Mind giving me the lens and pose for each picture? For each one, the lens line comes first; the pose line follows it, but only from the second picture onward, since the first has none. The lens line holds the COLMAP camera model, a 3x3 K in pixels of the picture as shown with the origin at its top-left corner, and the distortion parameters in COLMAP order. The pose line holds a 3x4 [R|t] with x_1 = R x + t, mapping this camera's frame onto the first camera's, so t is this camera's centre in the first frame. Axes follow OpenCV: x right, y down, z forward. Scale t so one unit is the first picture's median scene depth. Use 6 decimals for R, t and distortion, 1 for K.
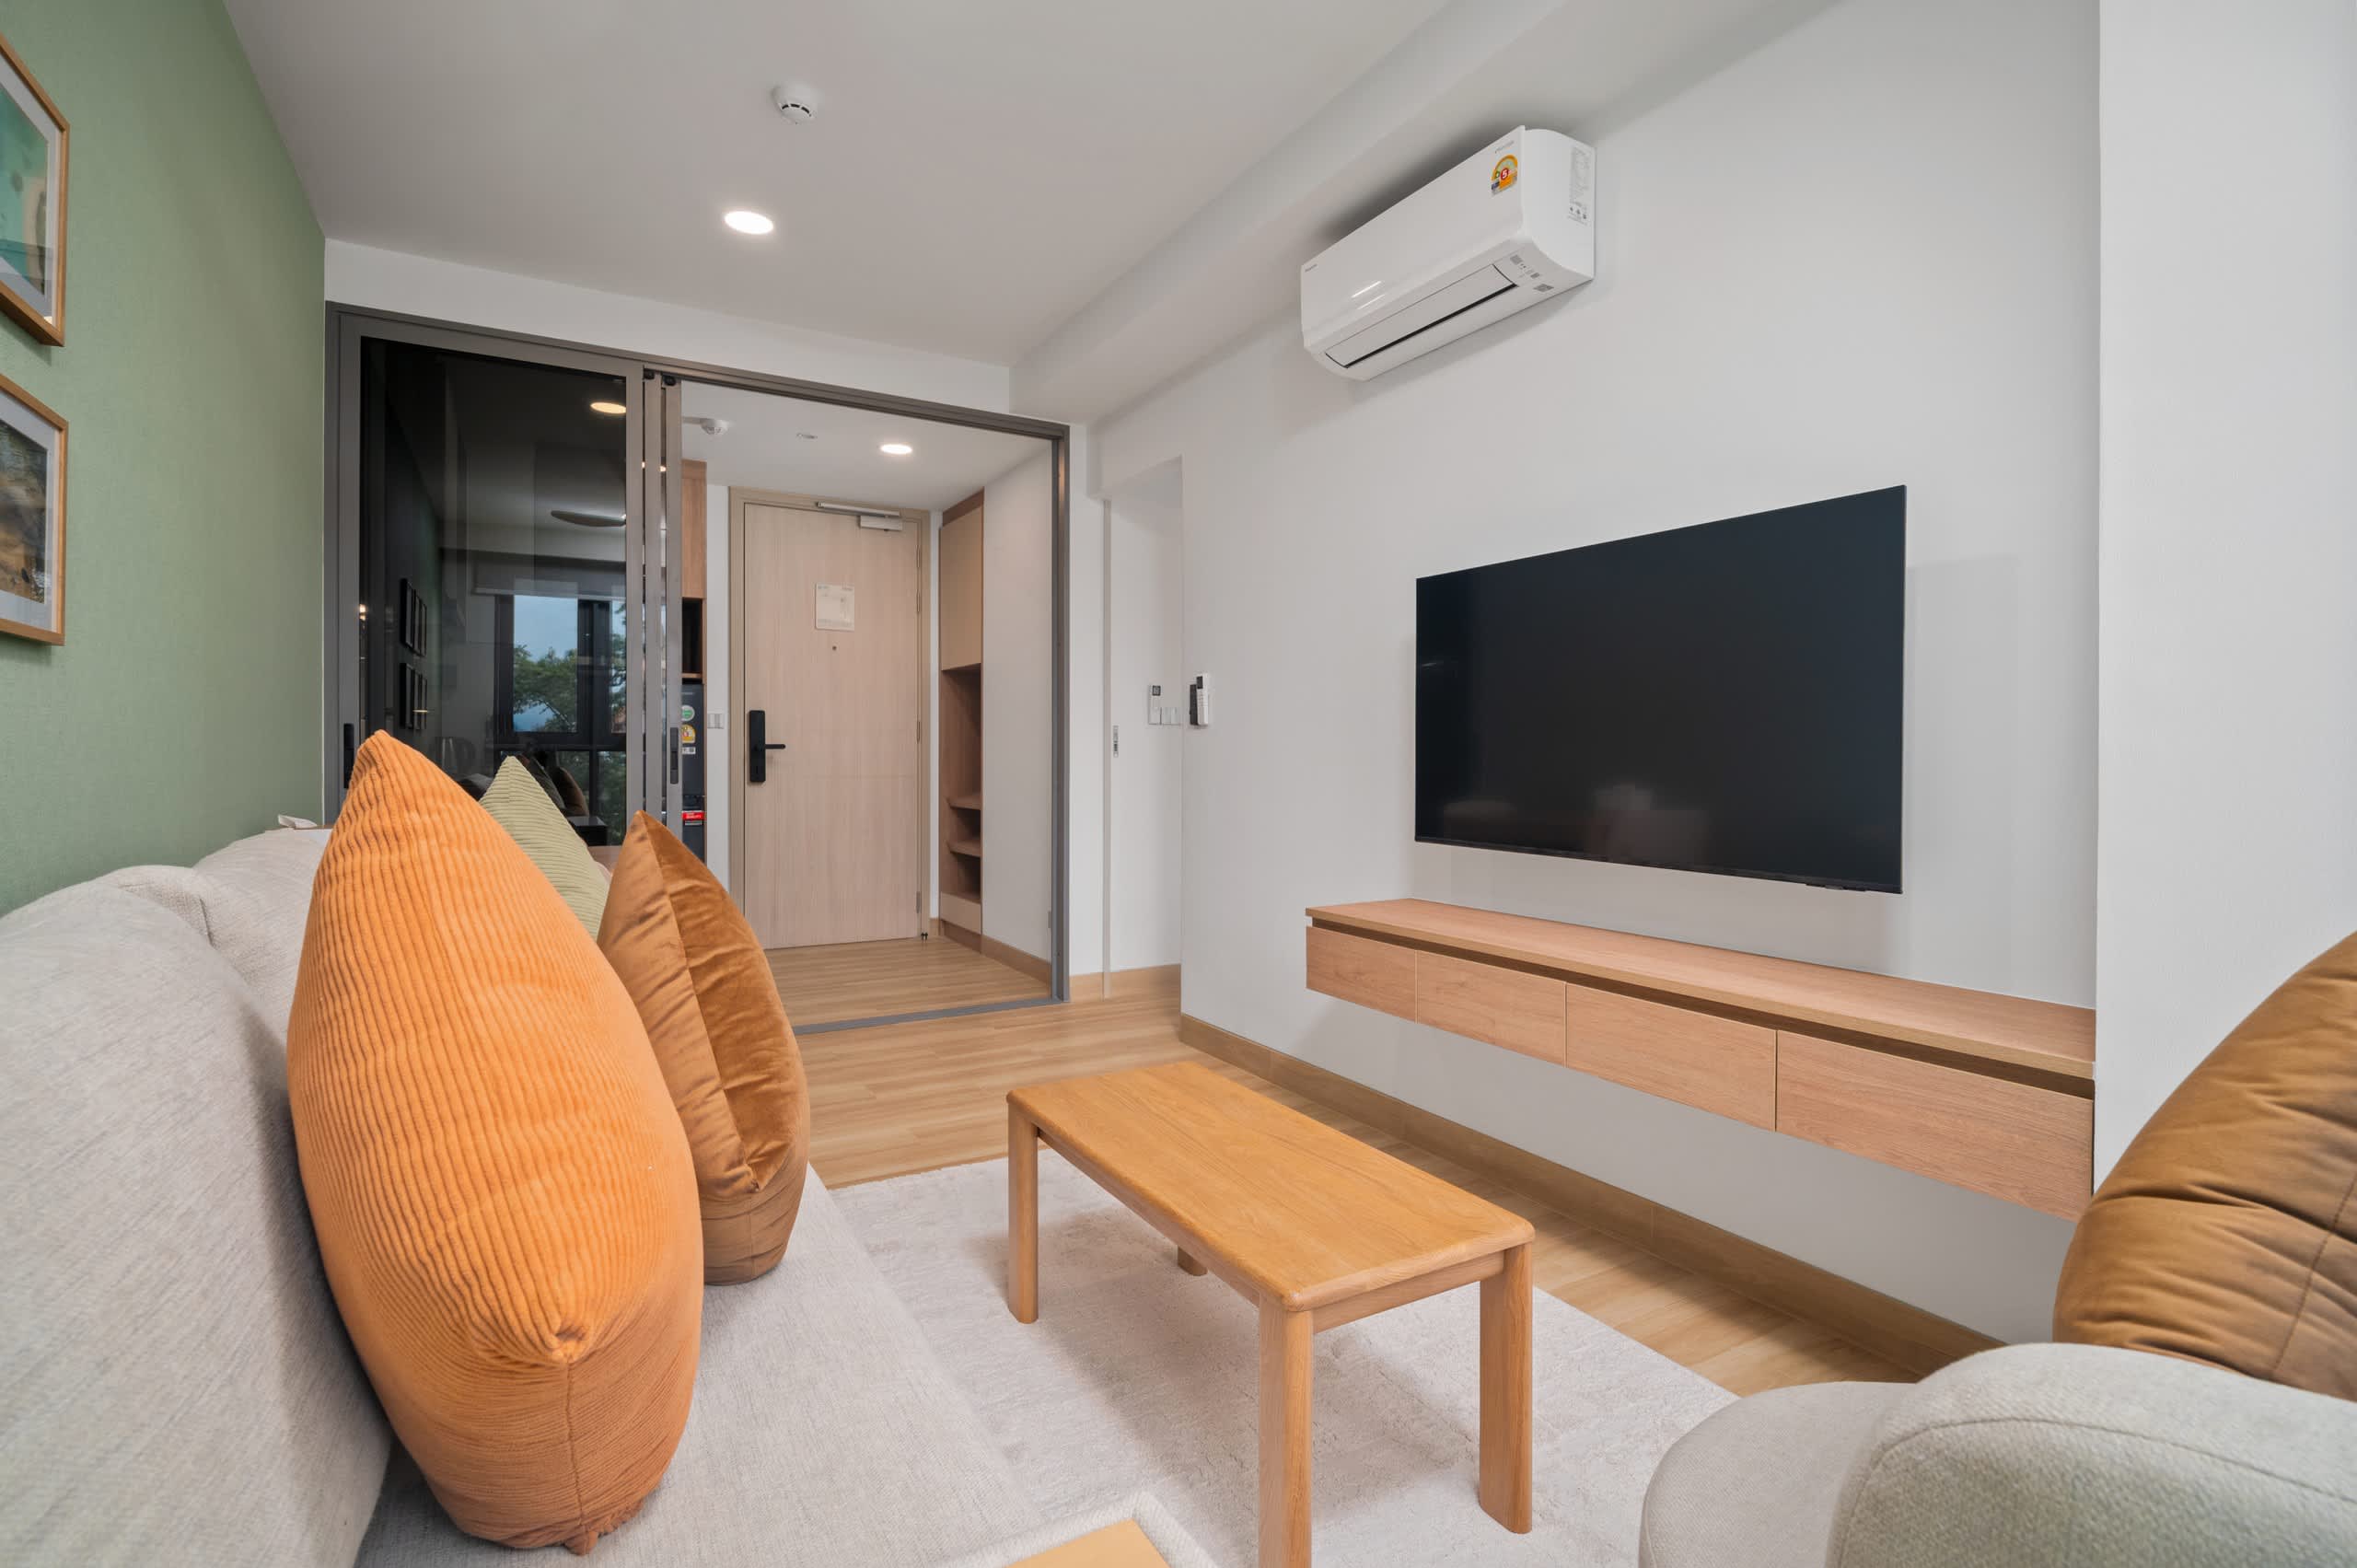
lens RADIAL K [[1097.3, 0, 1178.0], [0, 1097.3, 762.8], [0, 0, 1]] dist [-0.001113, -0.000401]
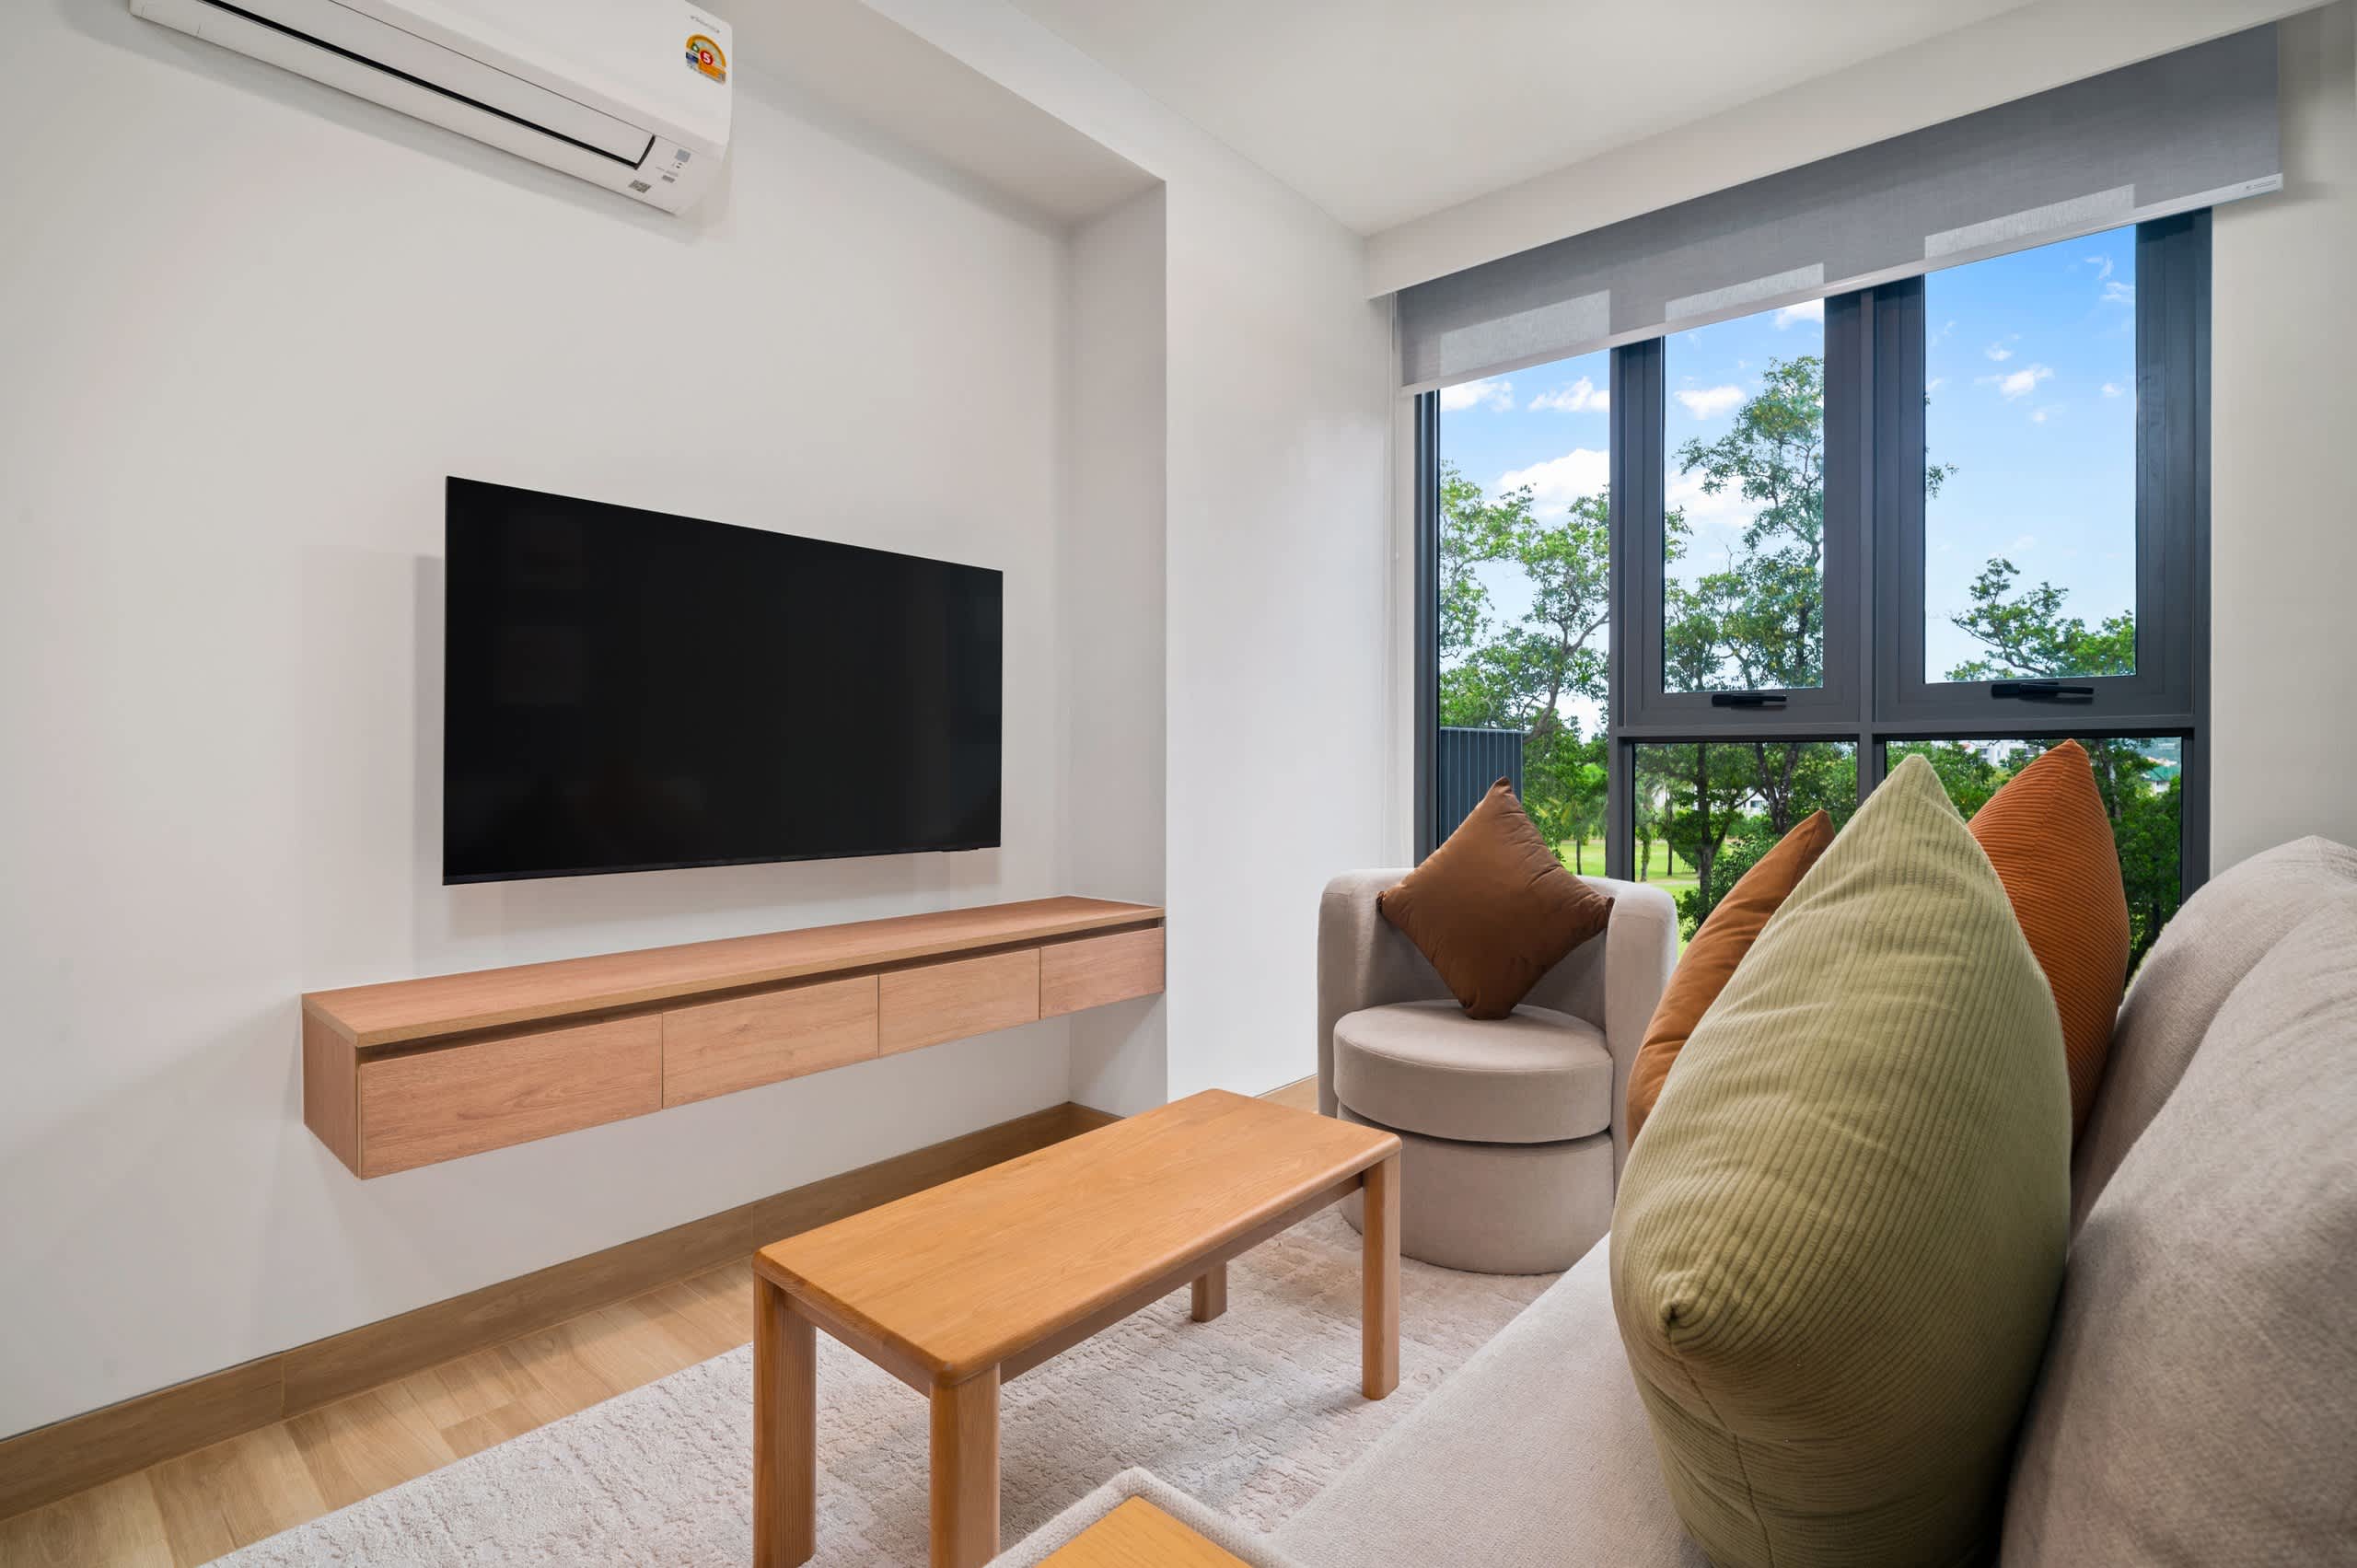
lens RADIAL K [[1097.3, 0, 1178.0], [0, 1097.3, 762.8], [0, 0, 1]] dist [-0.001113, -0.000401]
pose [[-0.318793, -0.006961, 0.947799, -0.550690], [0.004155, 0.999953, 0.008742, -0.003912], [-0.947815, 0.006725, -0.318749, 0.833259]]
